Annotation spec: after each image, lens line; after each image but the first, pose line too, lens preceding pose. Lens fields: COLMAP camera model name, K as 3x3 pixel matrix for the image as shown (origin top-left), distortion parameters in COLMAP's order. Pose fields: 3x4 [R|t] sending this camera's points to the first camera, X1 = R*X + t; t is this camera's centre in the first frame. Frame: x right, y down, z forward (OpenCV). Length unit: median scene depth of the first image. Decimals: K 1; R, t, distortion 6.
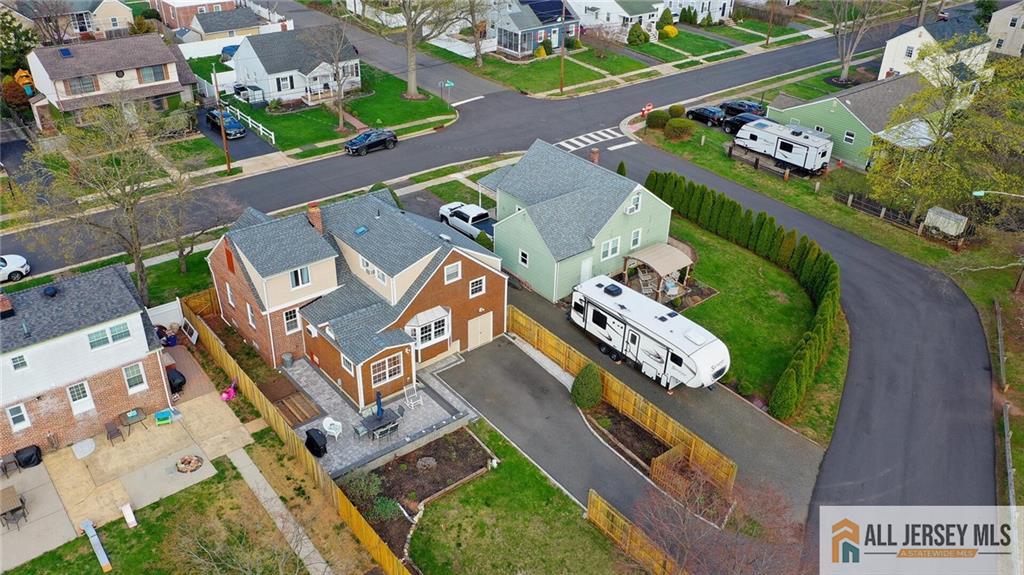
lens RADIAL K [[826.3, 0, 512.0], [0, 826.3, 287.5], [0, 0, 1]] dist [0.007494, 0.005840]
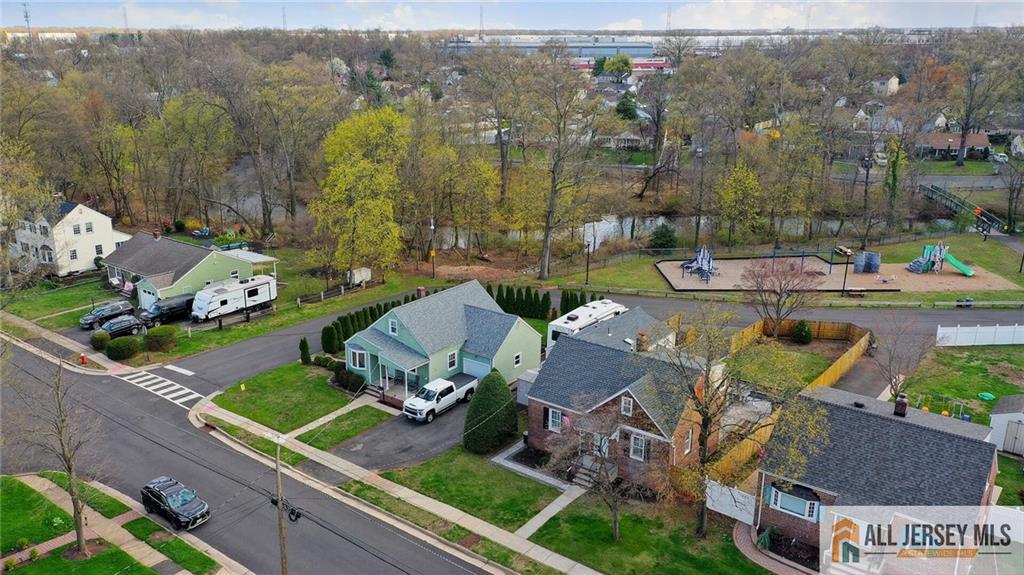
lens RADIAL K [[826.3, 0, 512.0], [0, 826.3, 287.5], [0, 0, 1]] dist [0.007494, 0.005840]
pose [[-0.243715, -0.304400, 0.920839, -1.055569], [0.489247, 0.781217, 0.387733, -0.585884], [-0.837401, 0.545014, -0.041467, 0.991544]]
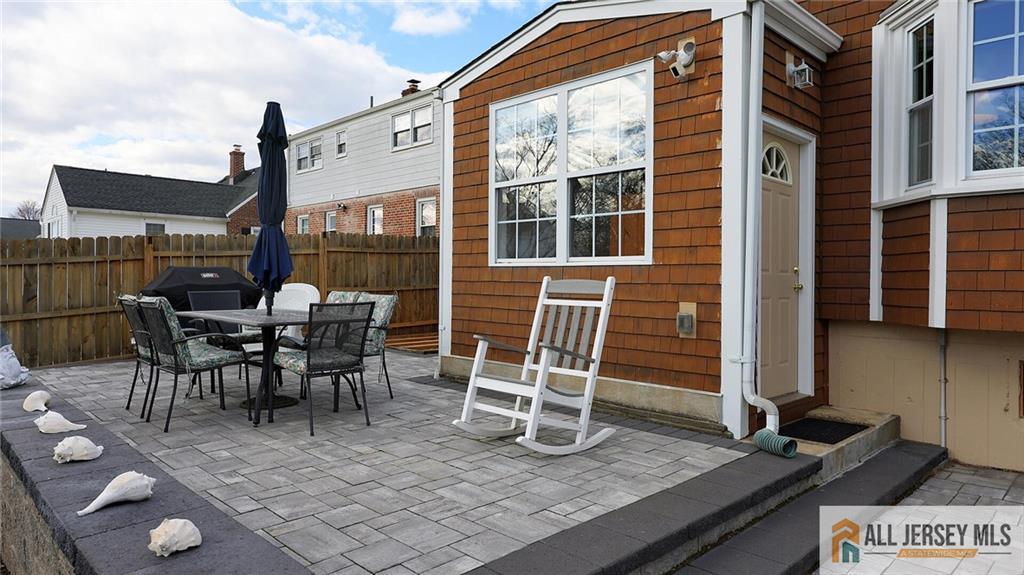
lens RADIAL K [[679.3, 0, 512.0], [0, 679.3, 287.5], [0, 0, 1]] dist [0.001710, 0.001030]
pose [[0.079449, -0.015728, -0.996715, -0.012995], [-0.514297, 0.855879, -0.054501, 0.102504], [0.853924, 0.516937, 0.059910, 0.780001]]
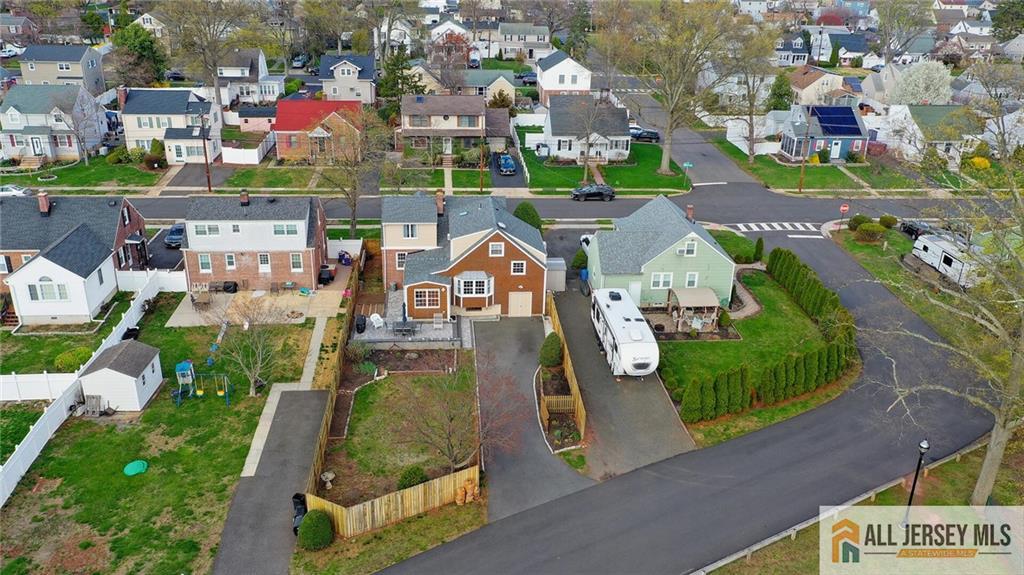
lens RADIAL K [[826.3, 0, 512.0], [0, 826.3, 287.5], [0, 0, 1]] dist [0.007494, 0.005840]
pose [[0.825106, 0.219532, -0.520582, 0.564643], [-0.292002, 0.954515, -0.060290, 0.097988], [0.483668, 0.201757, 0.851680, -0.128040]]
